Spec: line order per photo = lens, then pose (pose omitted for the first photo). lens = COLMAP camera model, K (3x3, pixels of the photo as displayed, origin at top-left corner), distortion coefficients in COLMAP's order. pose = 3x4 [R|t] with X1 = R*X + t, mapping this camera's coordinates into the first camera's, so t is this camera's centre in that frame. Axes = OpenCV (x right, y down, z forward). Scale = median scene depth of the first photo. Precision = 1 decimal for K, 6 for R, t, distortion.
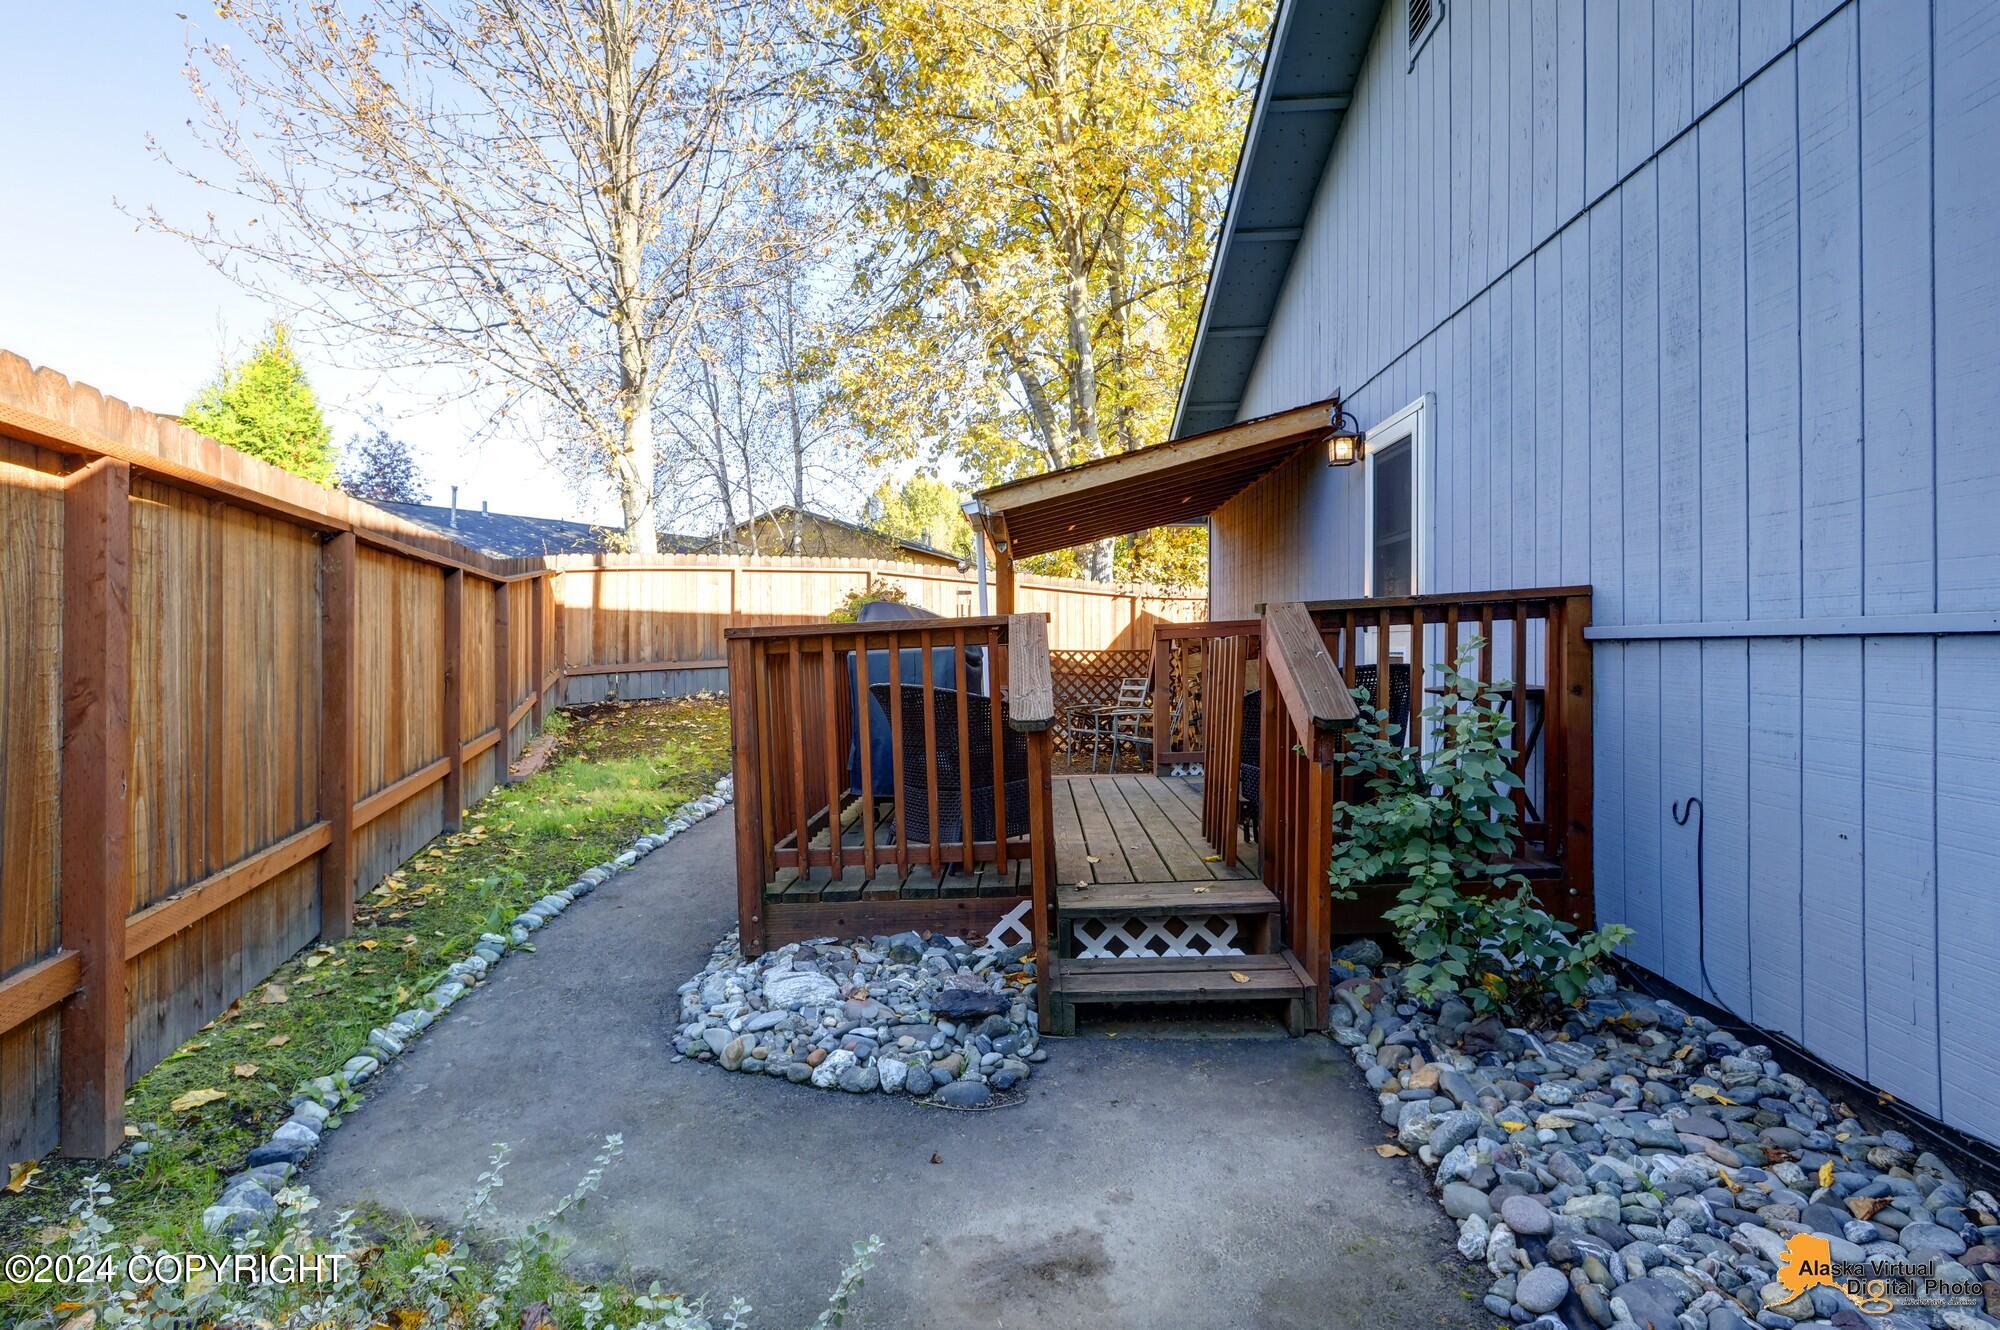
lens RADIAL K [[1084.0, 0, 1046.4], [0, 1084.0, 655.8], [0, 0, 1]] dist [-0.013884, 0.002562]
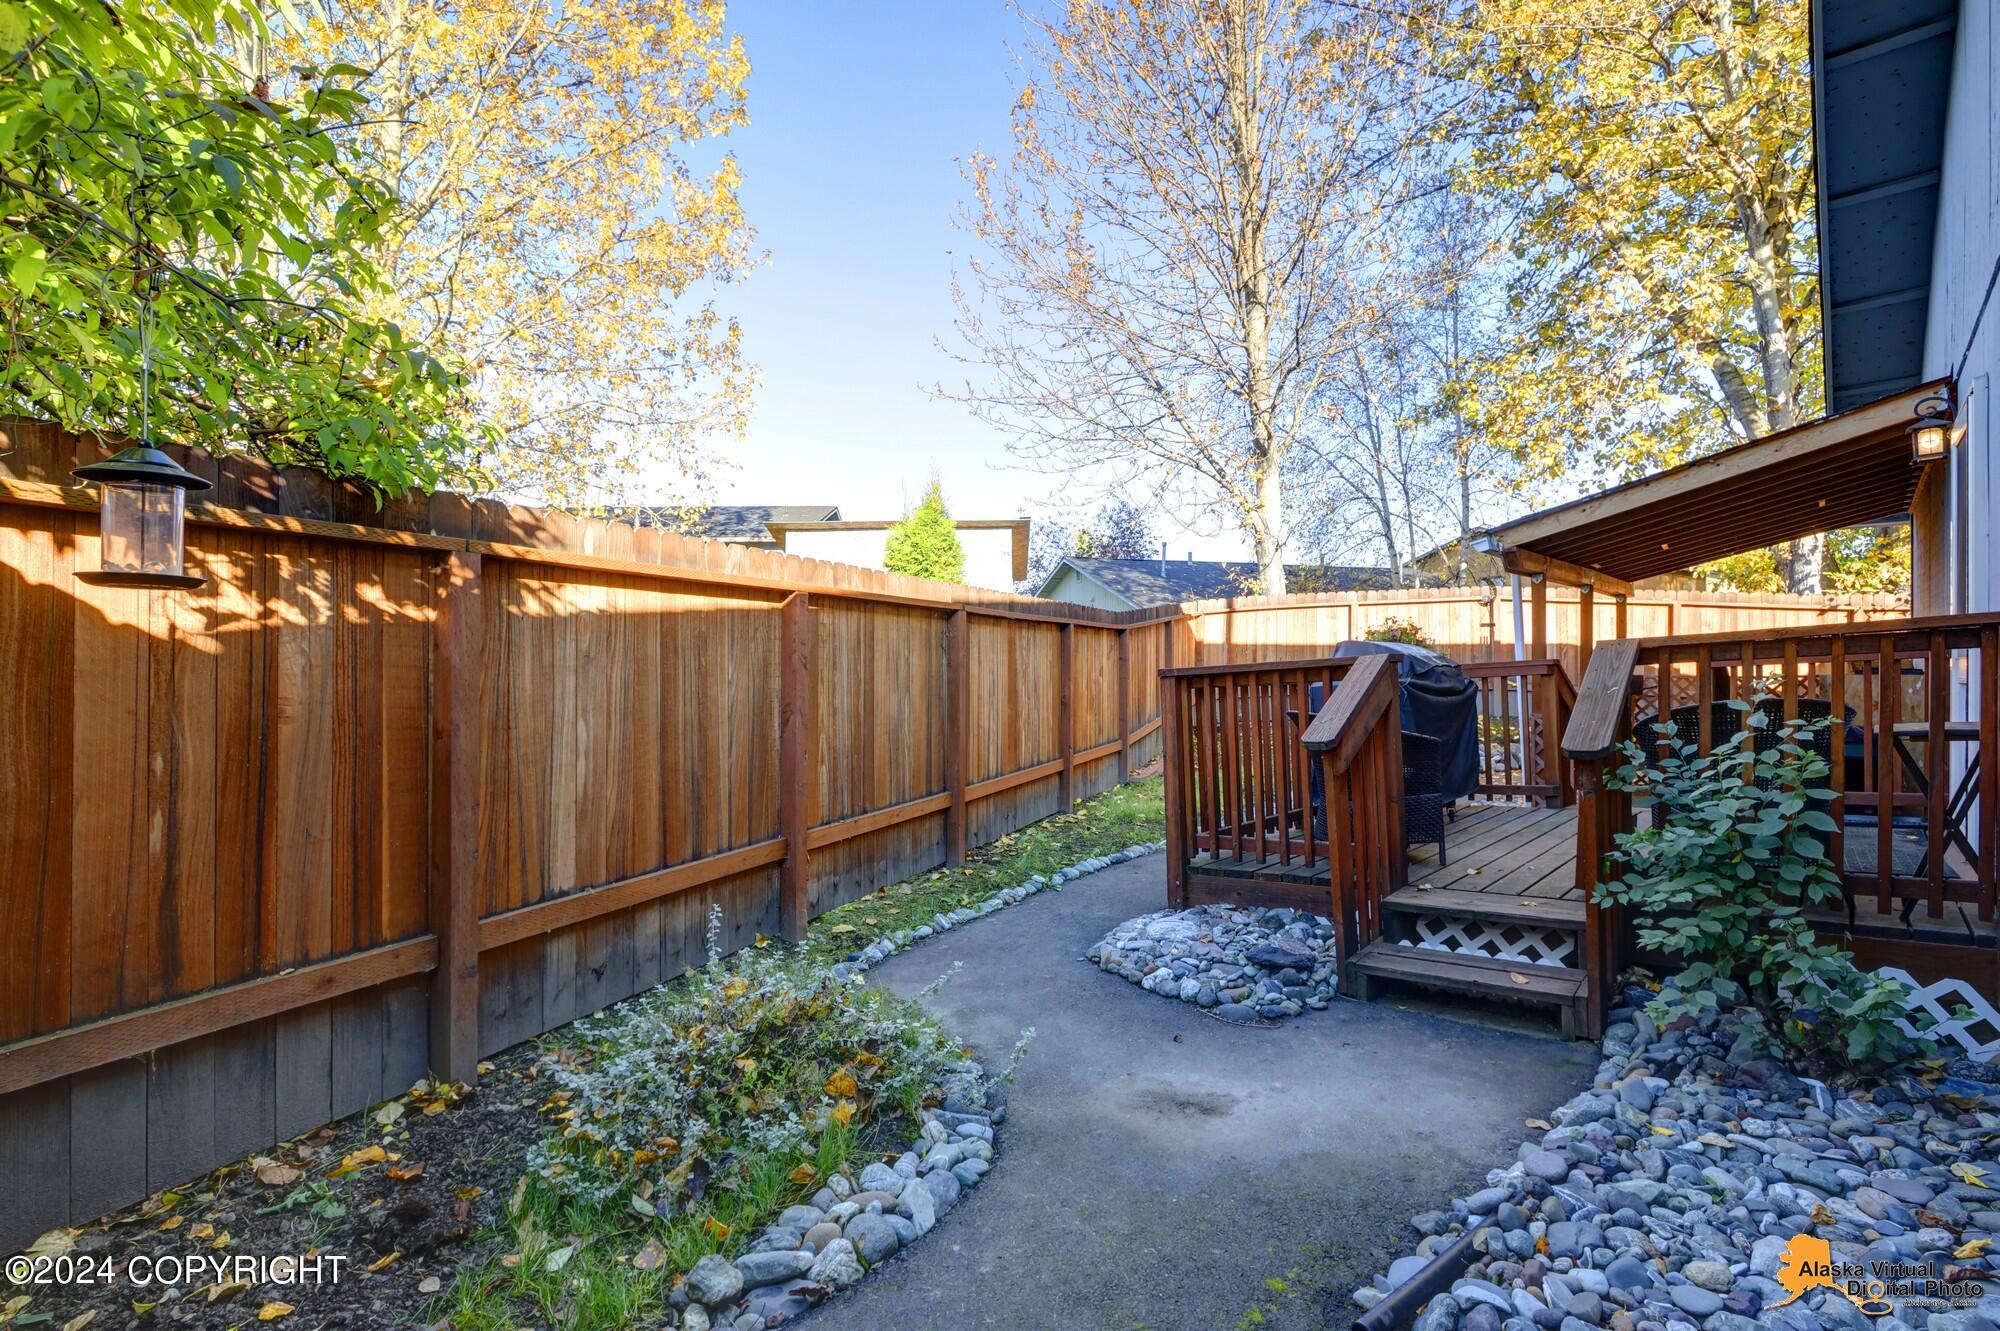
lens RADIAL K [[1045.9, 0, 1000.0], [0, 1045.9, 665.5], [0, 0, 1]] dist [-0.004815, 0.001043]
pose [[0.769548, -0.012189, -0.638472, 0.368715], [0.003503, 0.999883, -0.014867, -0.010427], [0.638579, 0.009204, 0.769501, -0.143075]]
